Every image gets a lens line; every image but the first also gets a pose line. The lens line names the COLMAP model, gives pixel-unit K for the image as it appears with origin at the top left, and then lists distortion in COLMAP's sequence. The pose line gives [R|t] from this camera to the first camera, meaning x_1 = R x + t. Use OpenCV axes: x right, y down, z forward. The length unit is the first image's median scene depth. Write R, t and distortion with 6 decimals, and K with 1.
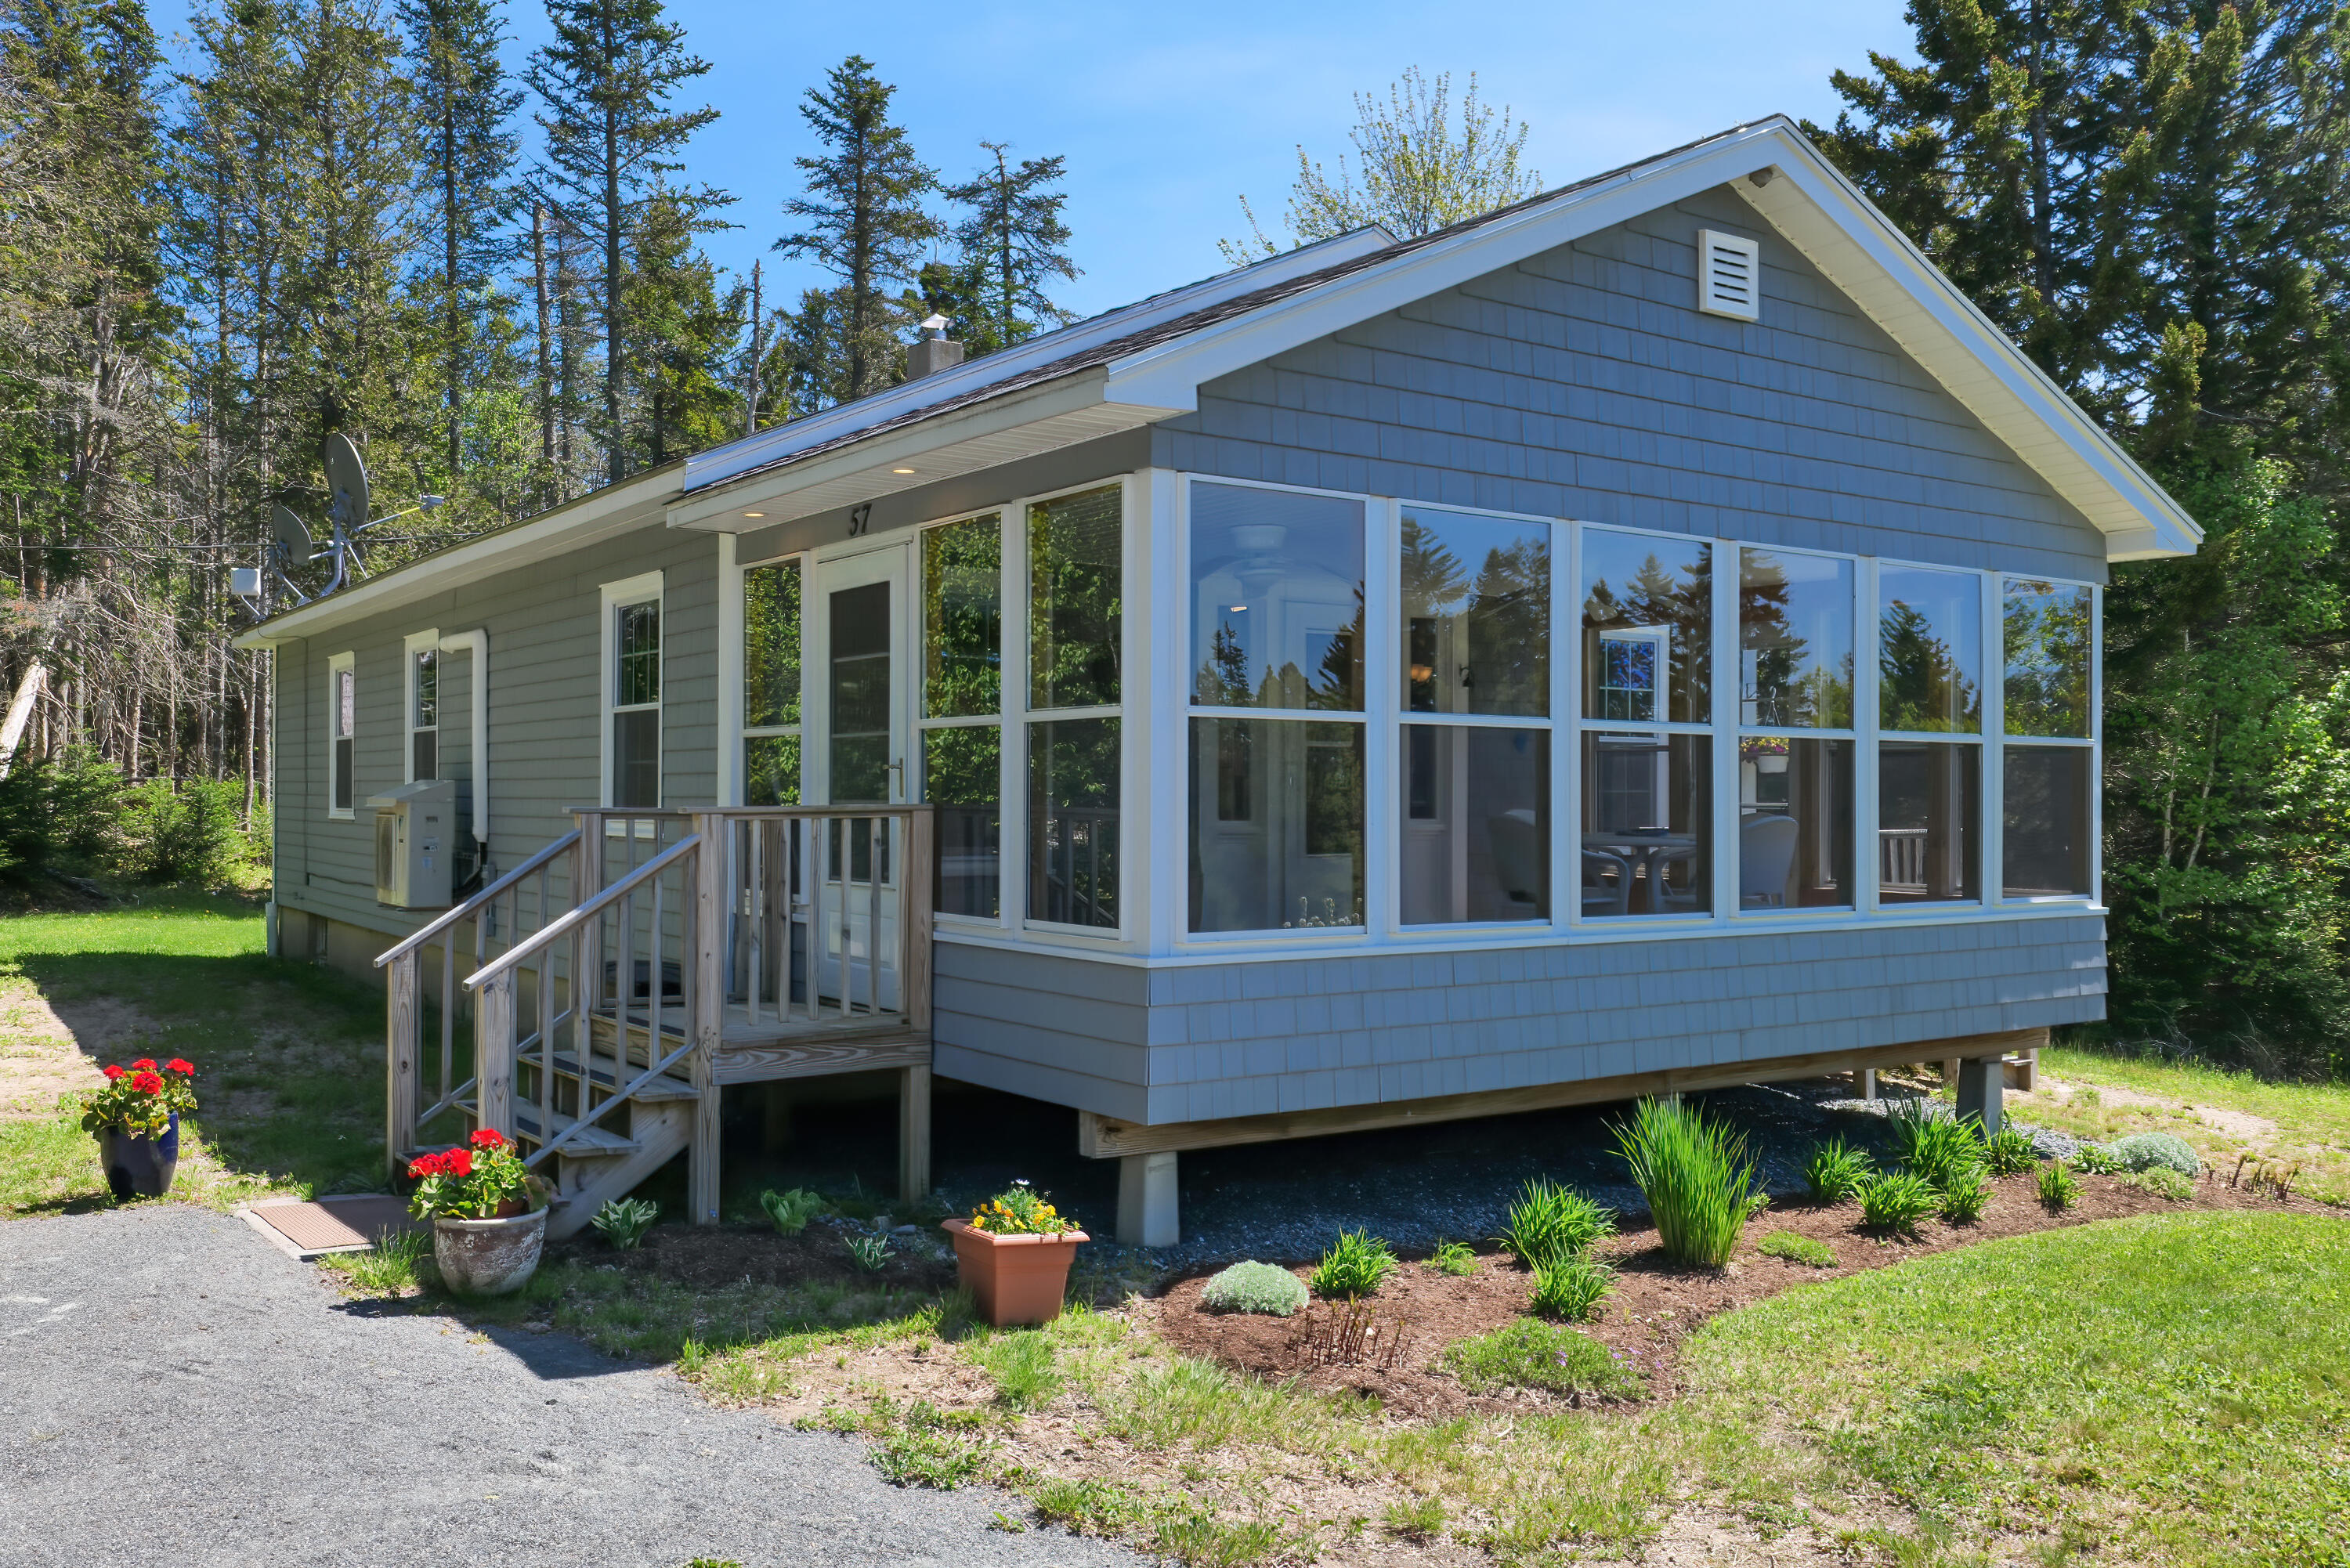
lens RADIAL K [[1937.3, 0, 1180.6], [0, 1937.3, 786.5], [0, 0, 1]] dist [-0.011308, 0.014255]
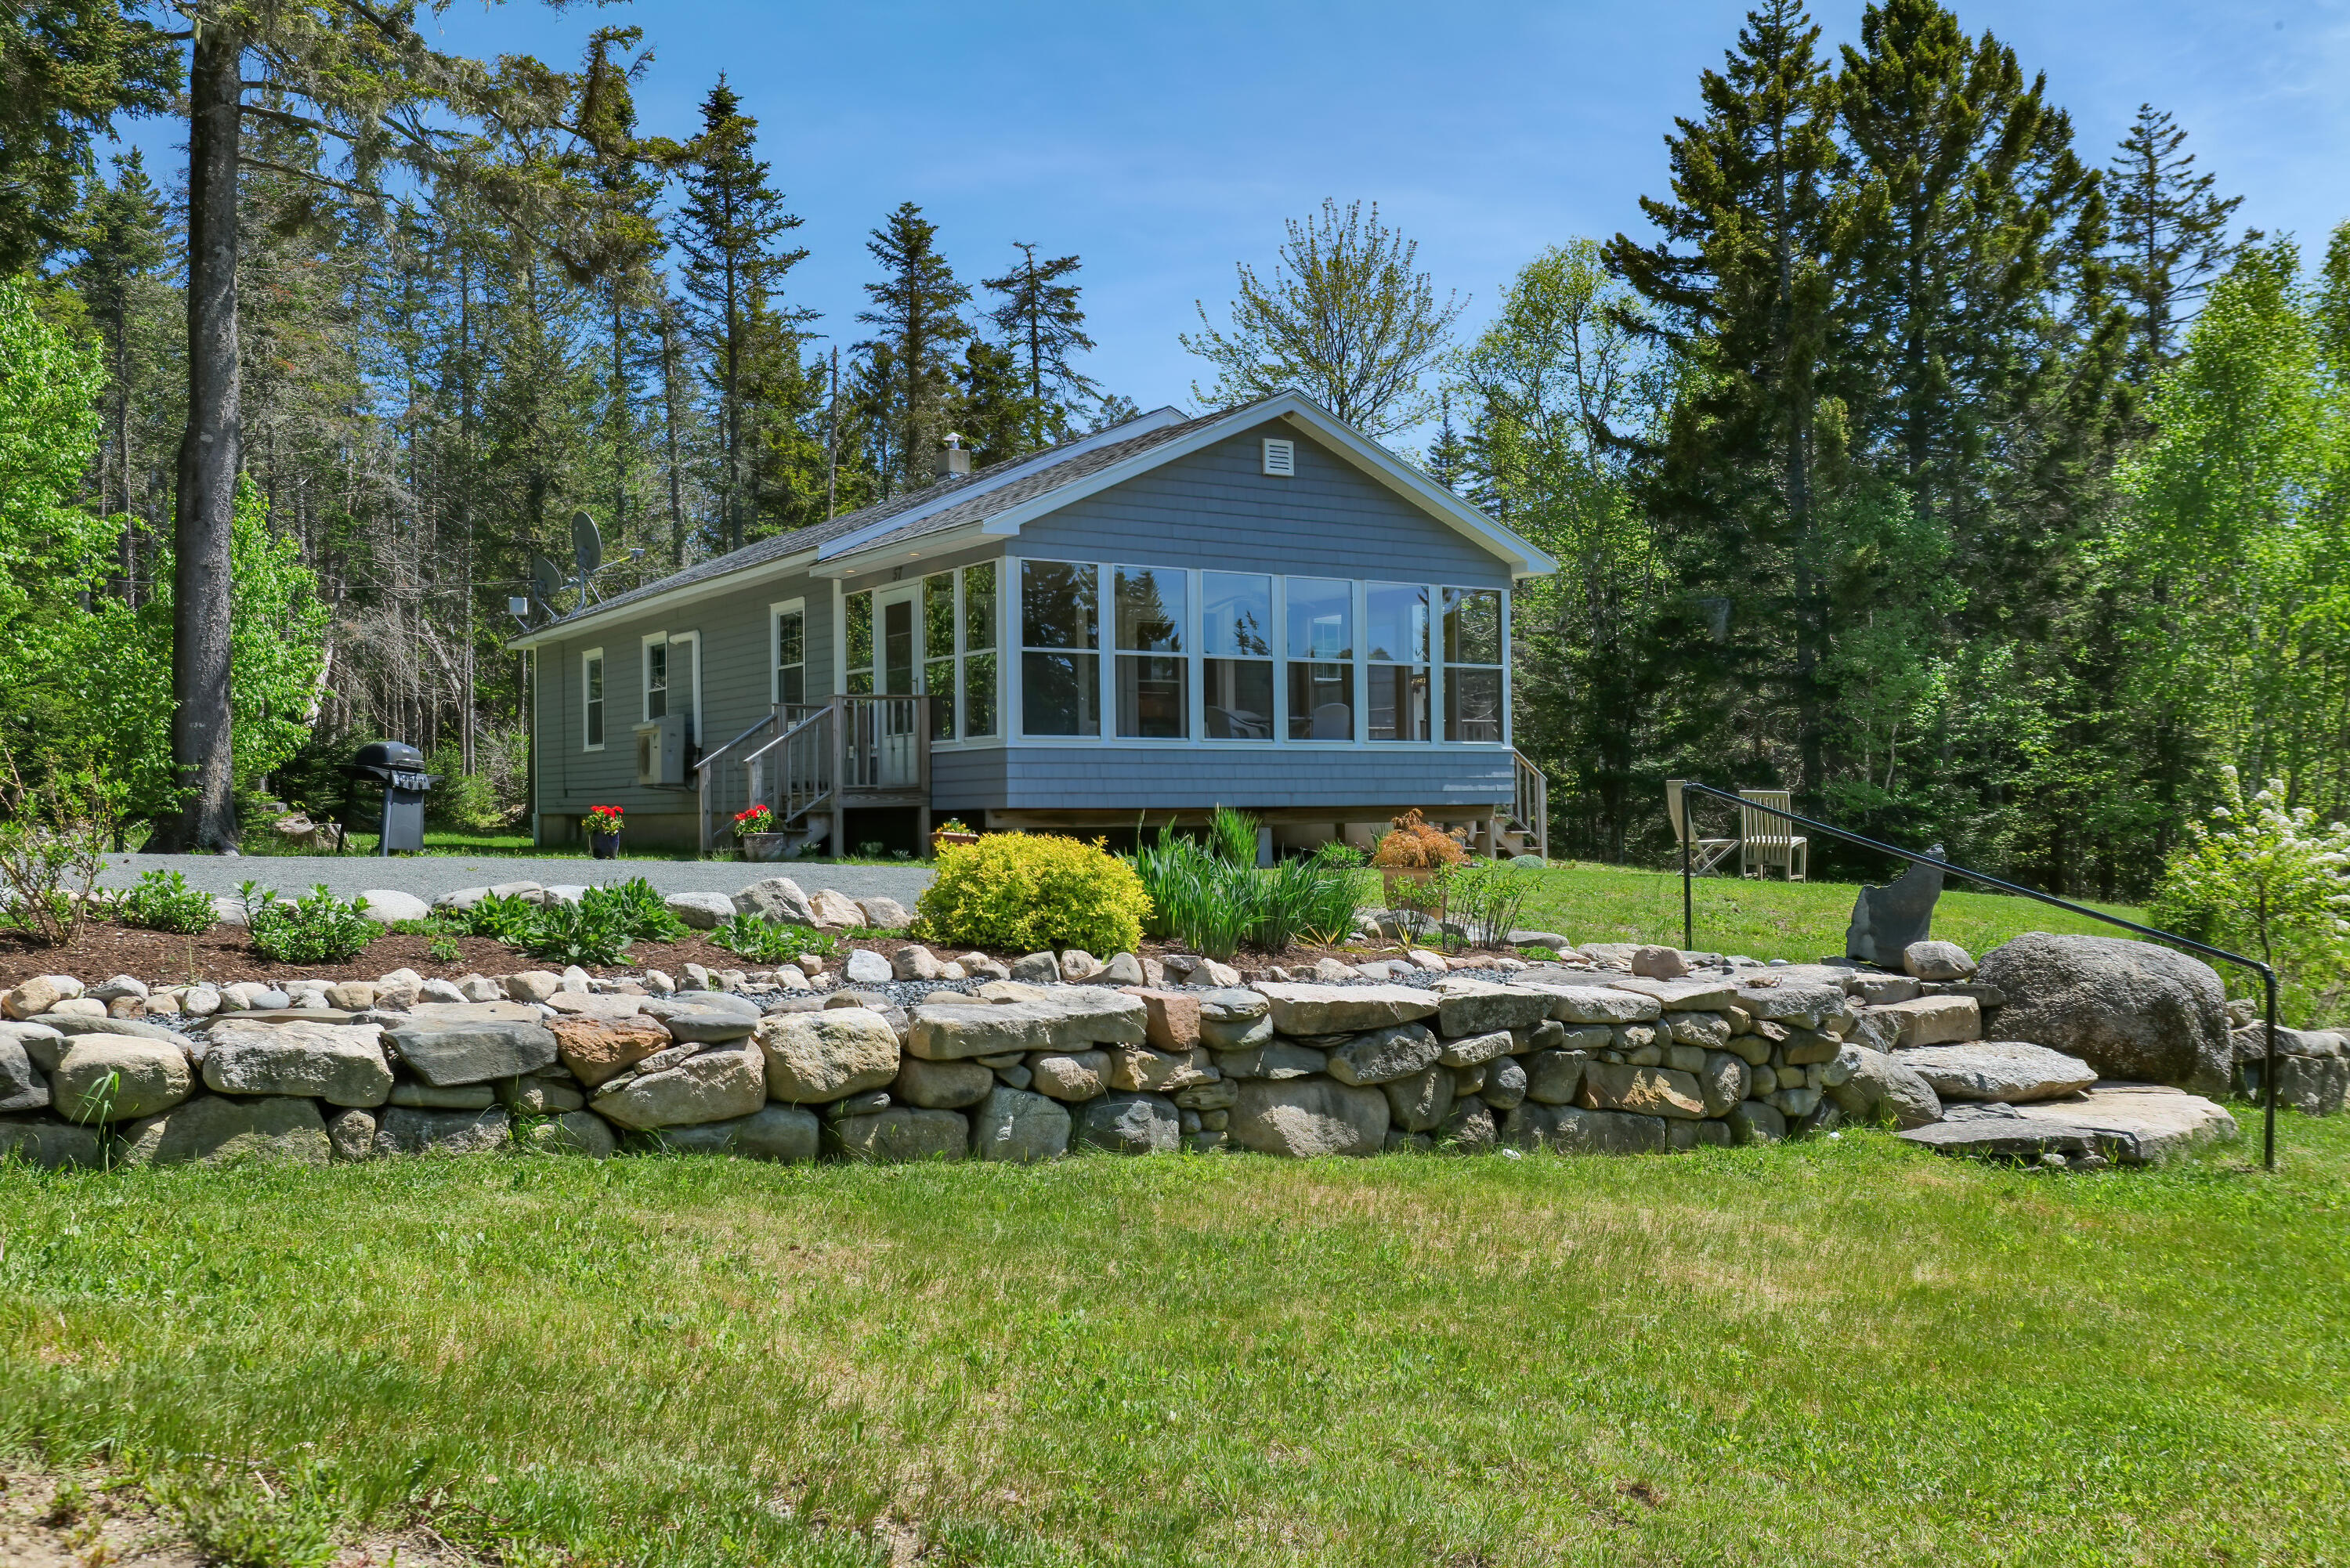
lens RADIAL K [[2036.2, 0, 1173.6], [0, 2036.2, 785.9], [0, 0, 1]] dist [0.009684, 0.000566]
pose [[0.998666, -0.014337, -0.049597, 0.081527], [0.013866, 0.999856, -0.009829, 0.041661], [0.049731, 0.009128, 0.998721, -0.408321]]
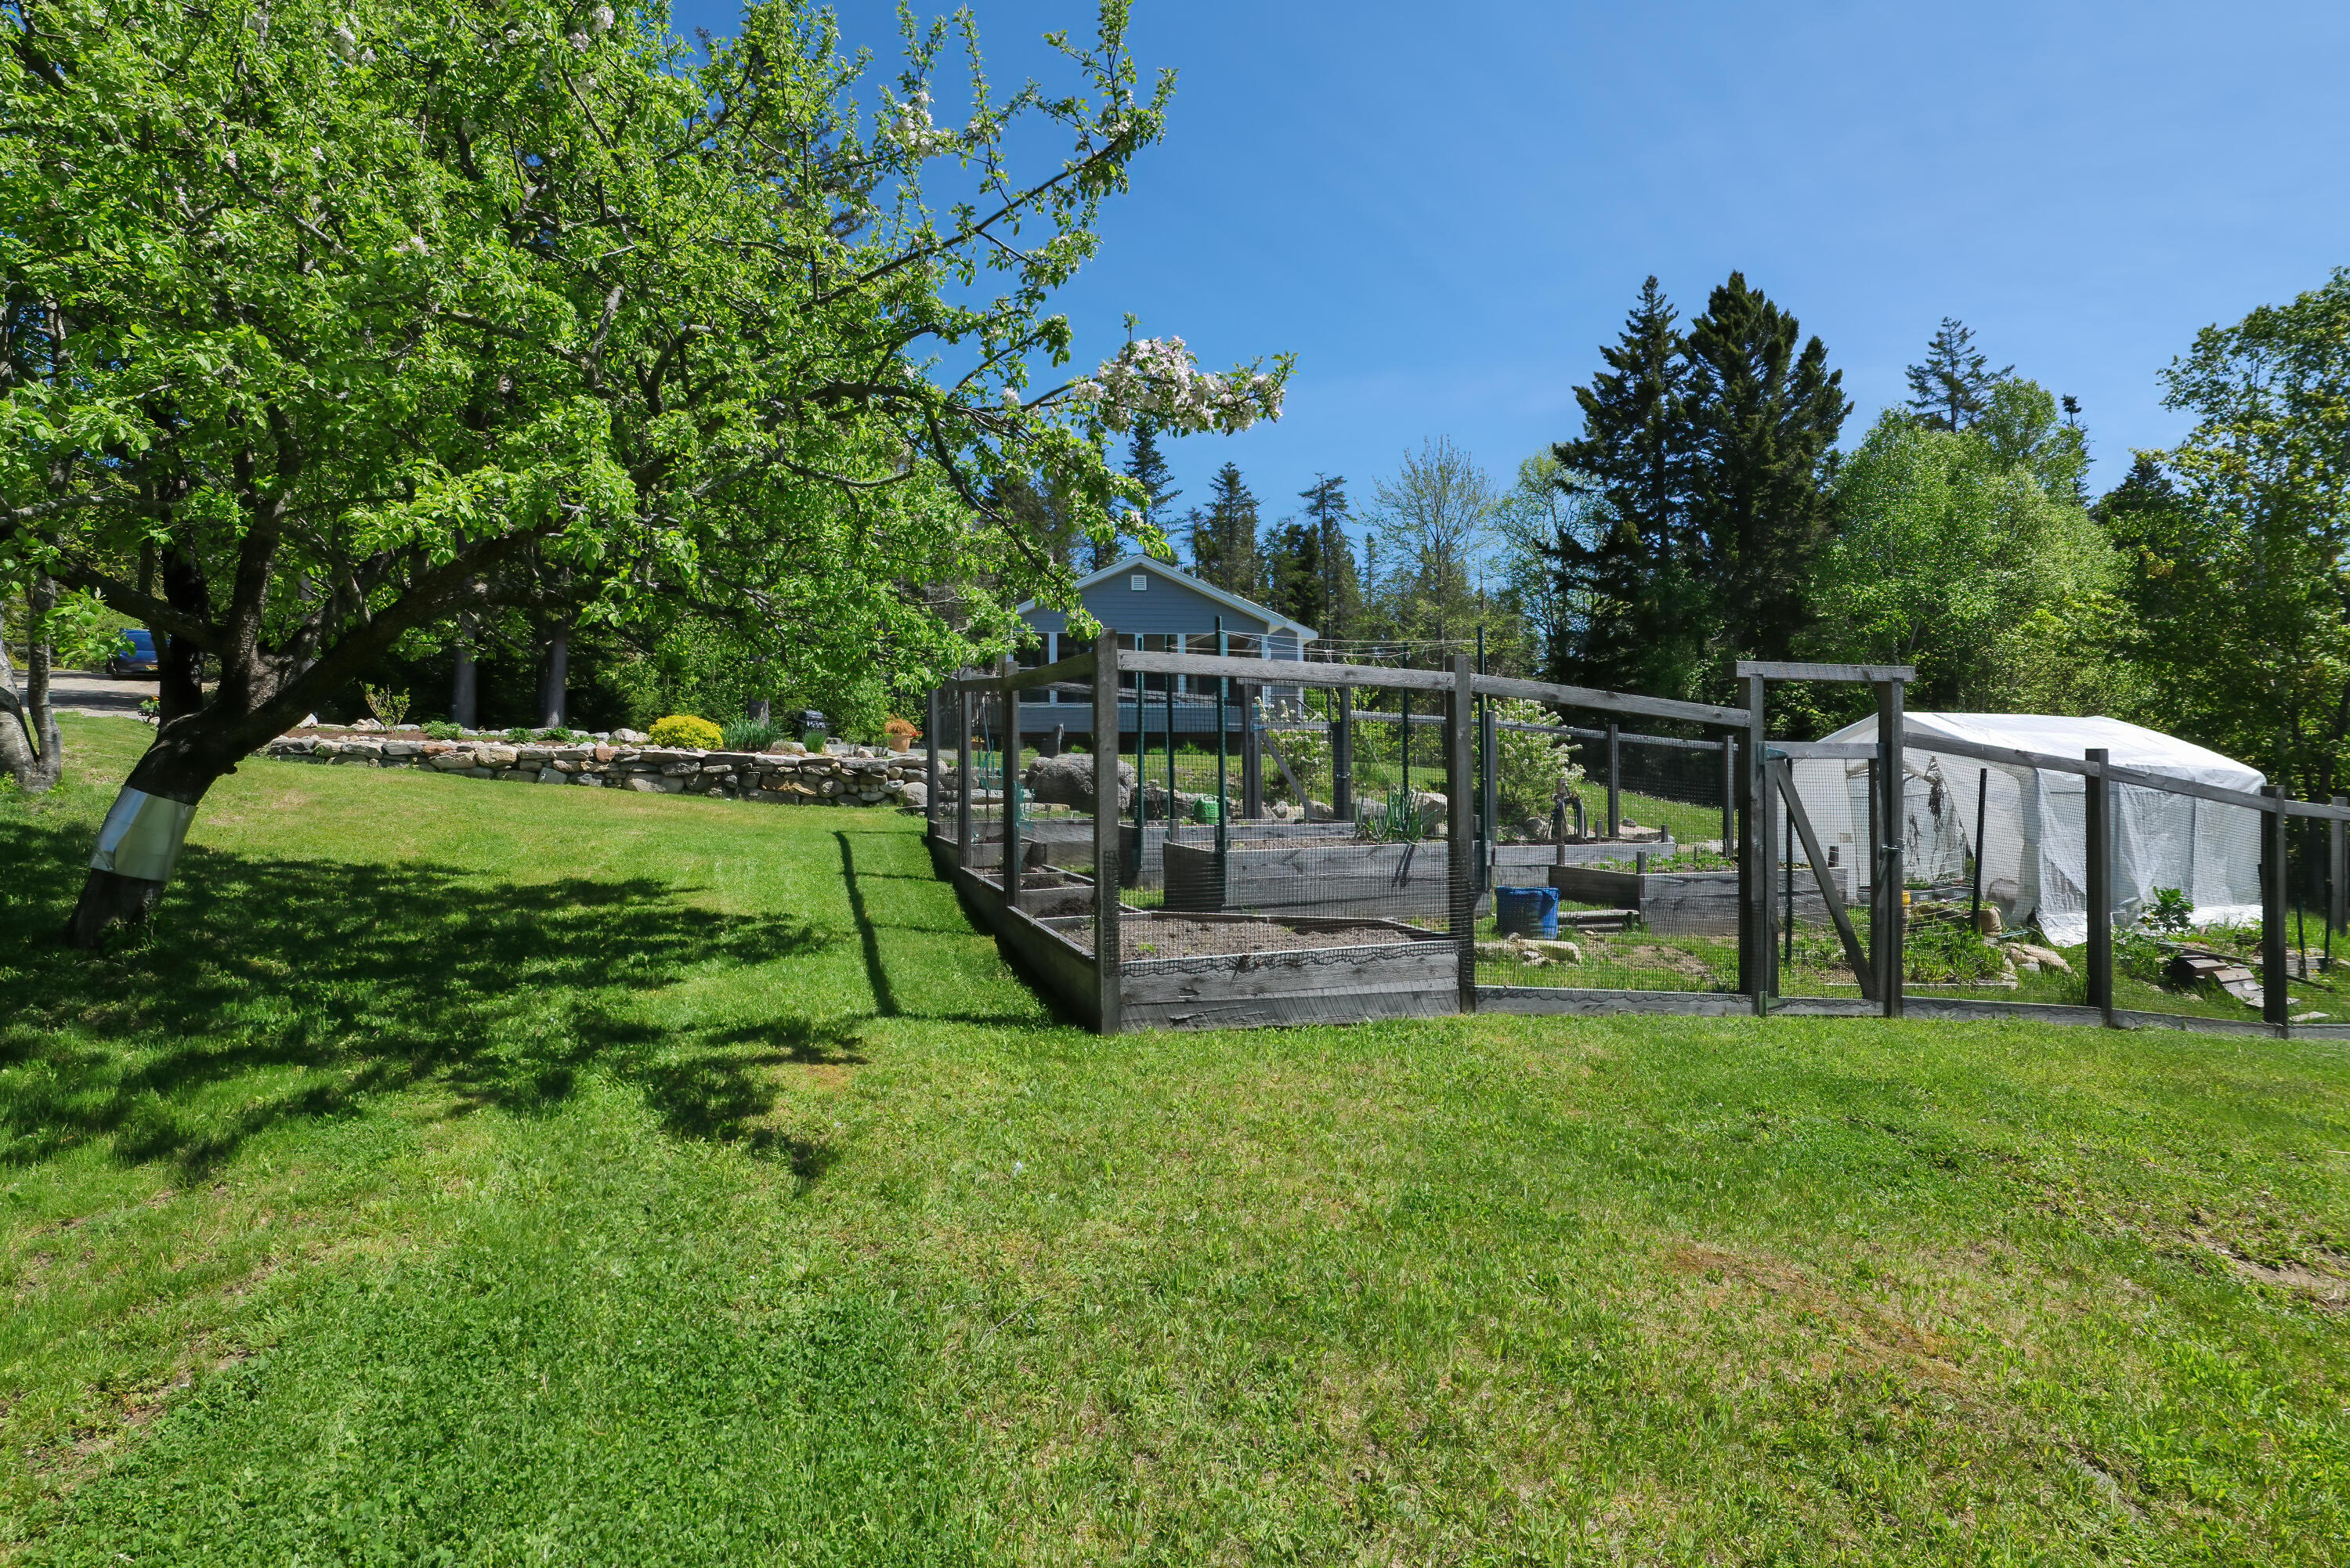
lens RADIAL K [[1104.6, 0, 1165.4], [0, 1104.6, 785.2], [0, 0, 1]] dist [-0.021420, 0.001308]
pose [[0.886147, -0.007252, -0.463348, 0.521883], [0.012331, 0.999892, 0.007934, 0.079789], [0.463240, -0.012744, 0.886141, -0.491625]]
